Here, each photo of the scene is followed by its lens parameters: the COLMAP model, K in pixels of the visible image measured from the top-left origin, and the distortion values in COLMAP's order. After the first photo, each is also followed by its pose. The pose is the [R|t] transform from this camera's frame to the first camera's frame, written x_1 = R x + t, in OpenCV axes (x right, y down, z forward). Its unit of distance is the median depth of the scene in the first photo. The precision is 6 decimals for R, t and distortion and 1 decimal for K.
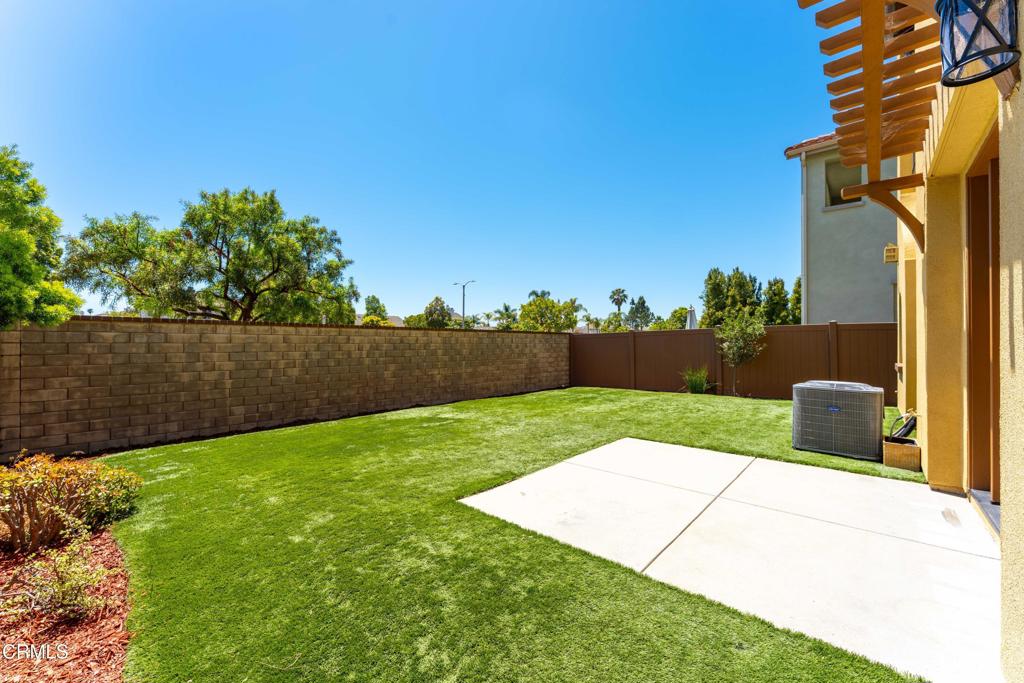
lens RADIAL K [[409.4, 0, 512.0], [0, 409.4, 341.5], [0, 0, 1]] dist [-0.002014, 0.000006]
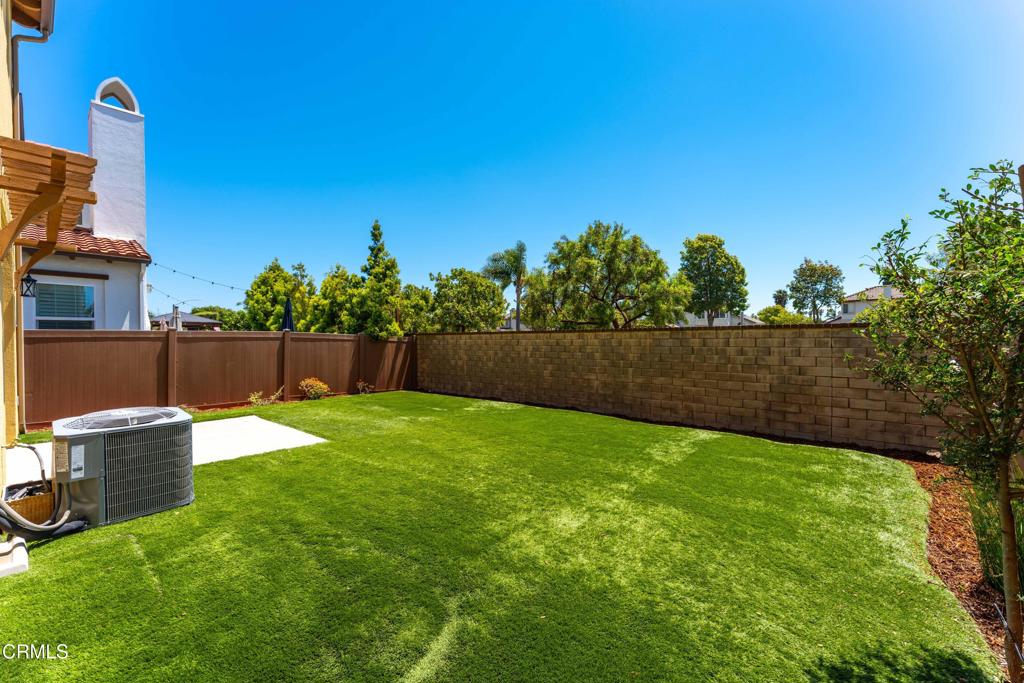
lens RADIAL K [[409.4, 0, 512.0], [0, 409.4, 341.5], [0, 0, 1]] dist [-0.002014, 0.000006]
pose [[0.015309, 0.003884, -0.999875, 0.744884], [0.009538, 0.999946, 0.004030, -0.010960], [0.999837, -0.009598, 0.015272, 0.816717]]
